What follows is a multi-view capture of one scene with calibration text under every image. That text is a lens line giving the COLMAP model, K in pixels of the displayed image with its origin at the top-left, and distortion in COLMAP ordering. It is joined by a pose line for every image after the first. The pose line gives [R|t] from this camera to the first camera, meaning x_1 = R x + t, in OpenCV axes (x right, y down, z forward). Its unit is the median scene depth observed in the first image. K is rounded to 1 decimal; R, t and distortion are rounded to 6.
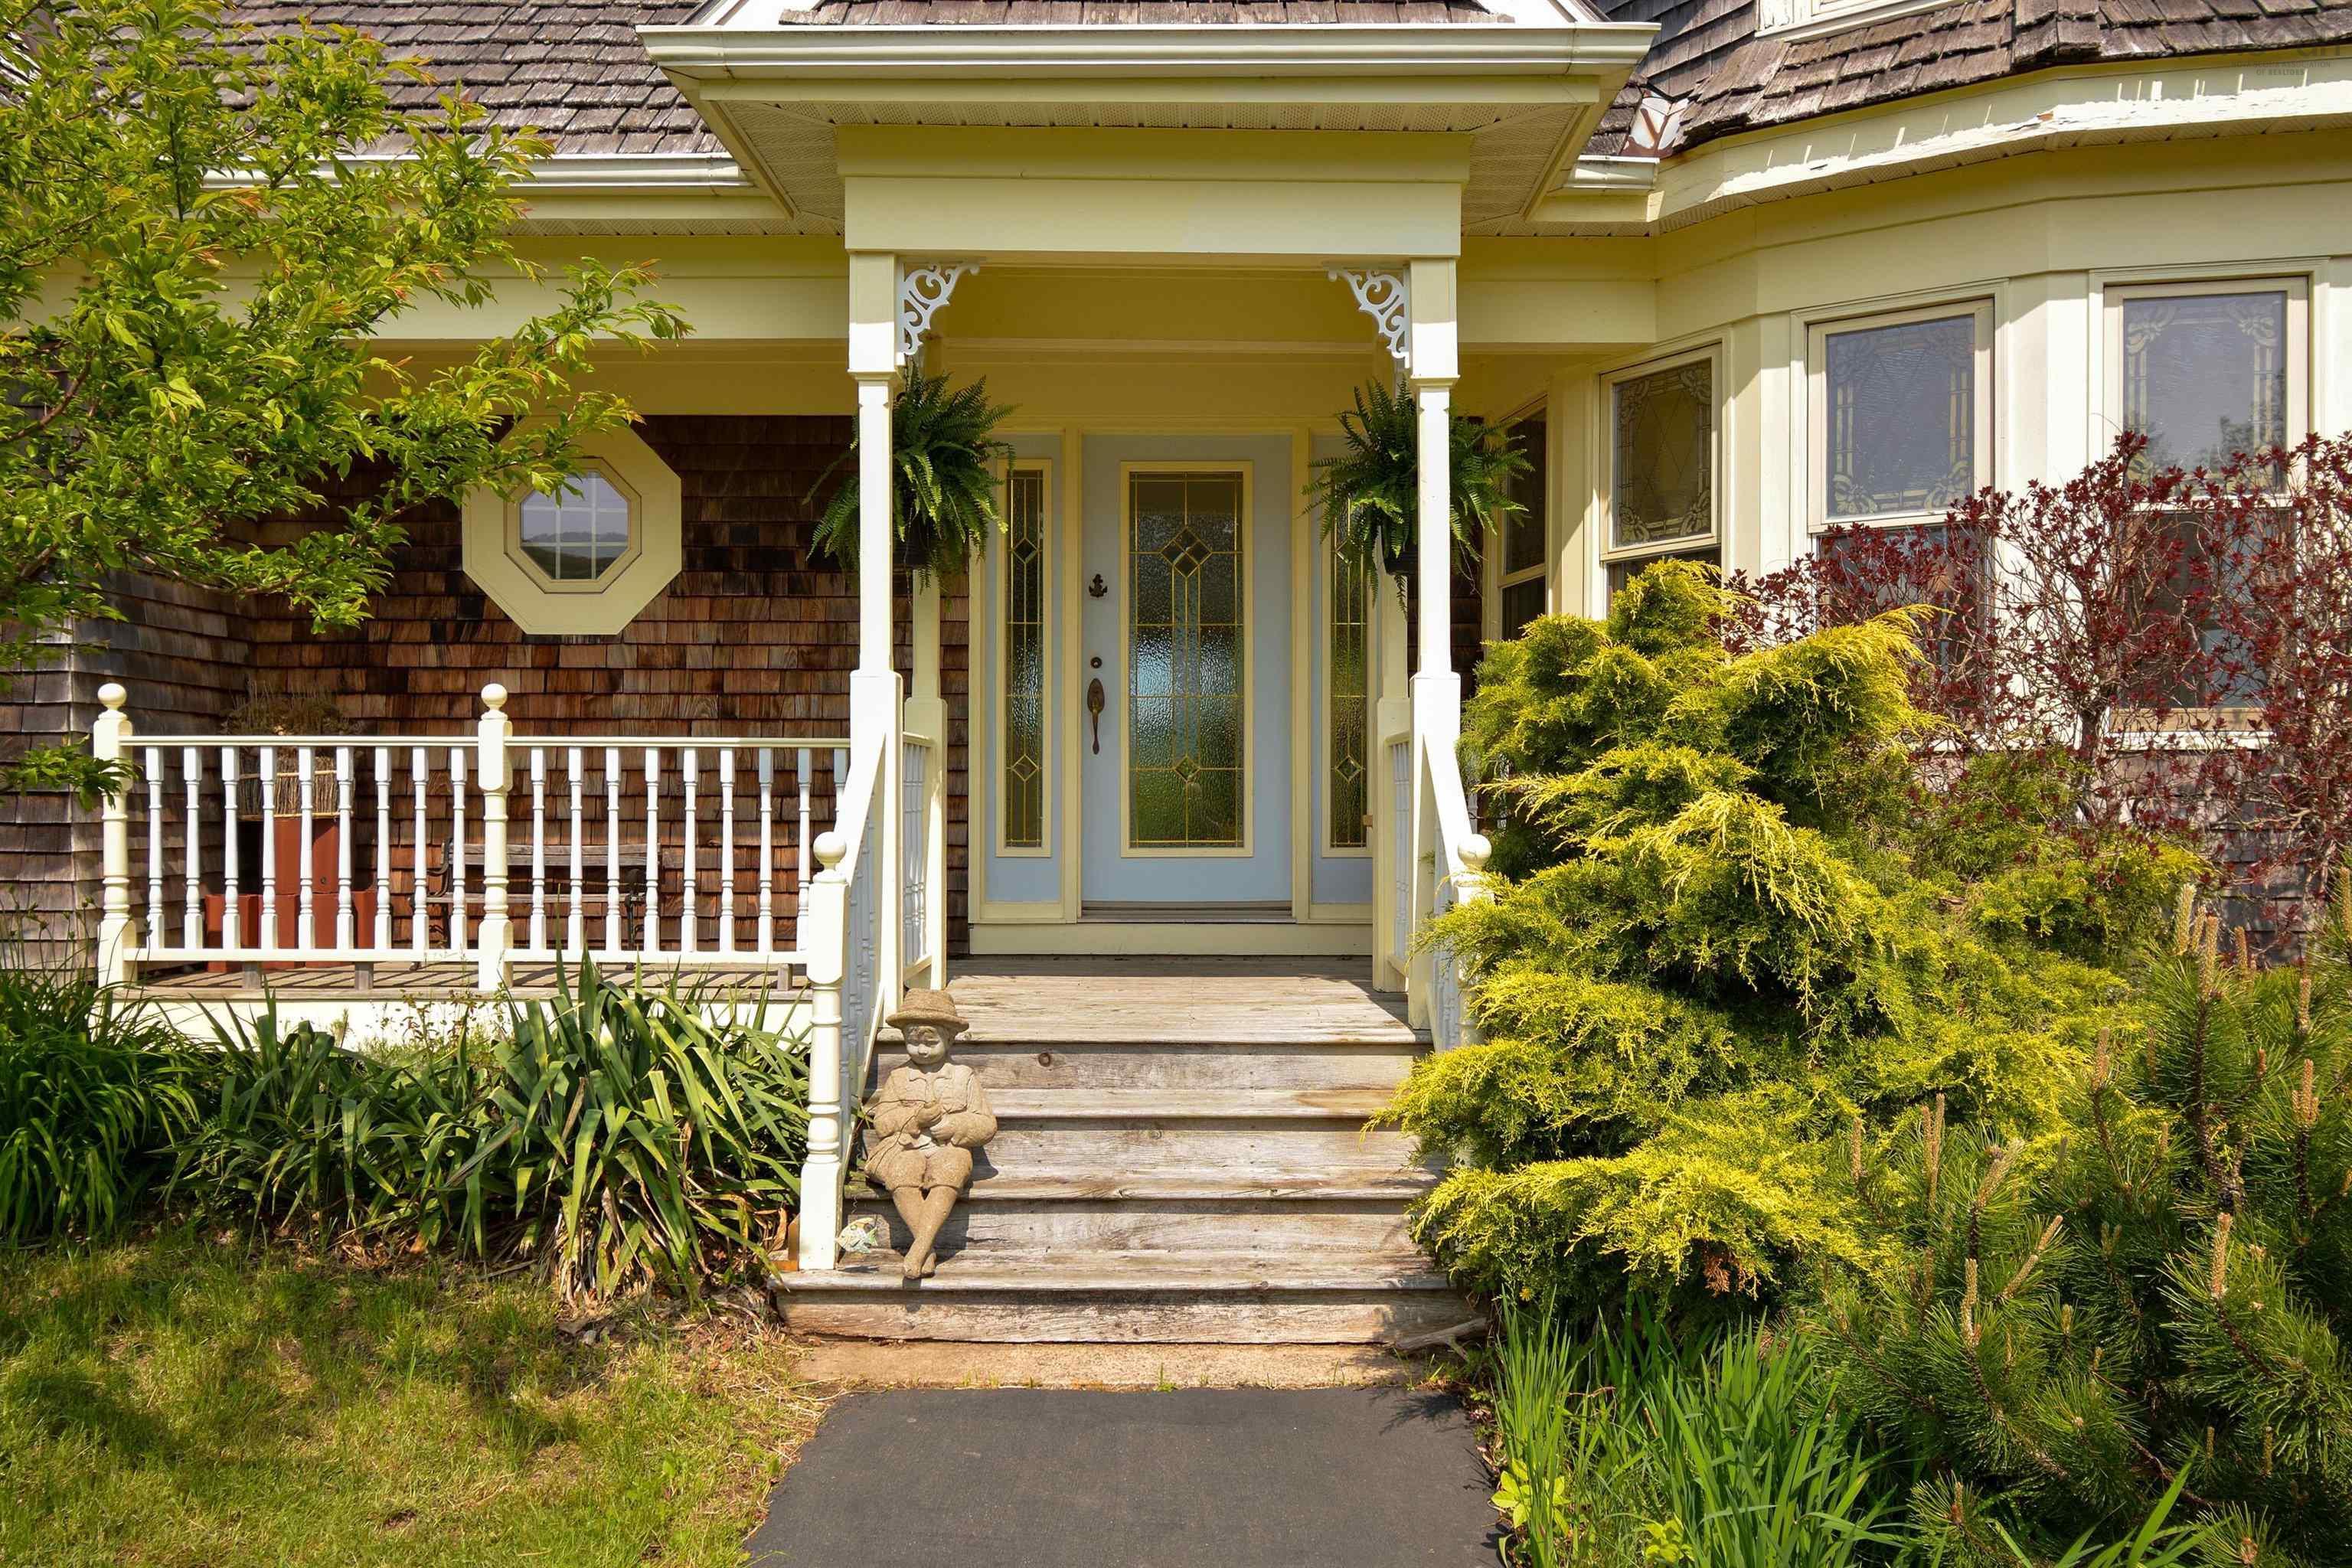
lens RADIAL K [[1631.6, 0, 1172.5], [0, 1631.6, 793.2], [0, 0, 1]] dist [-0.005100, -0.000659]
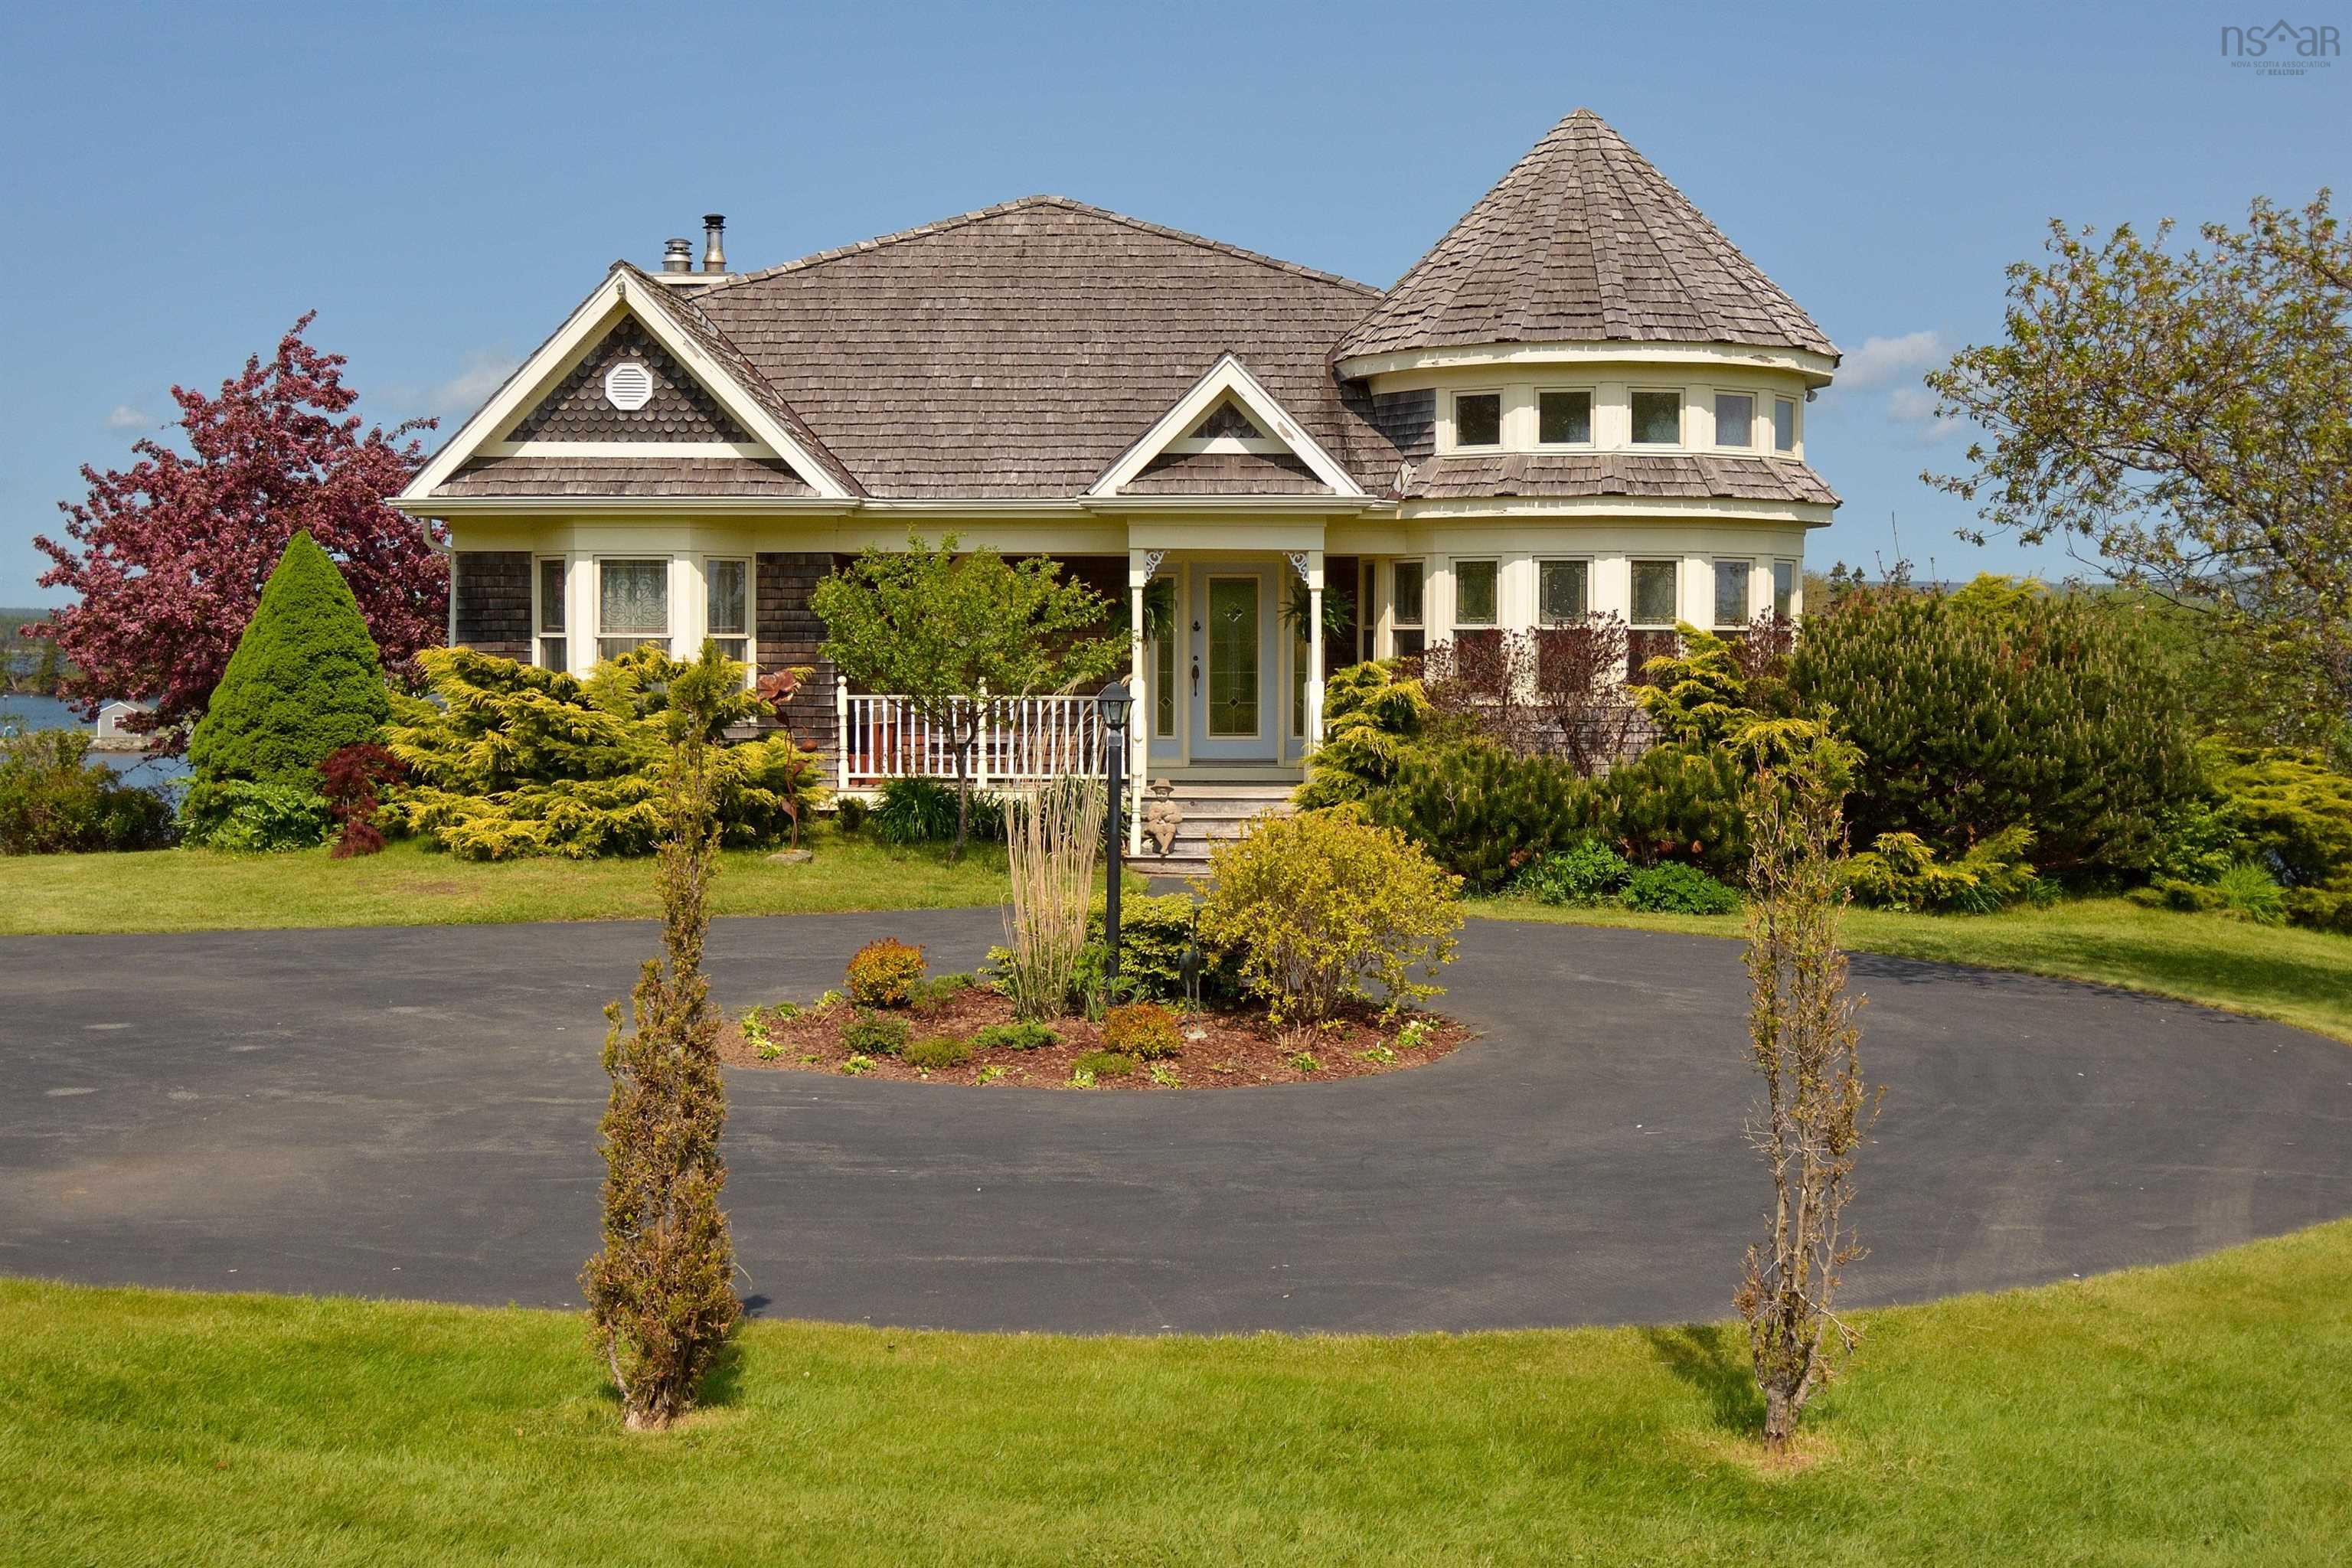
lens RADIAL K [[2034.0, 0, 1175.6], [0, 2034.0, 782.7], [0, 0, 1]] dist [0.000097, 0.000006]
pose [[0.999980, 0.000758, -0.006323, -0.077275], [-0.000367, 0.998106, 0.061514, -0.110471], [0.006358, -0.061511, 0.998086, -2.673516]]
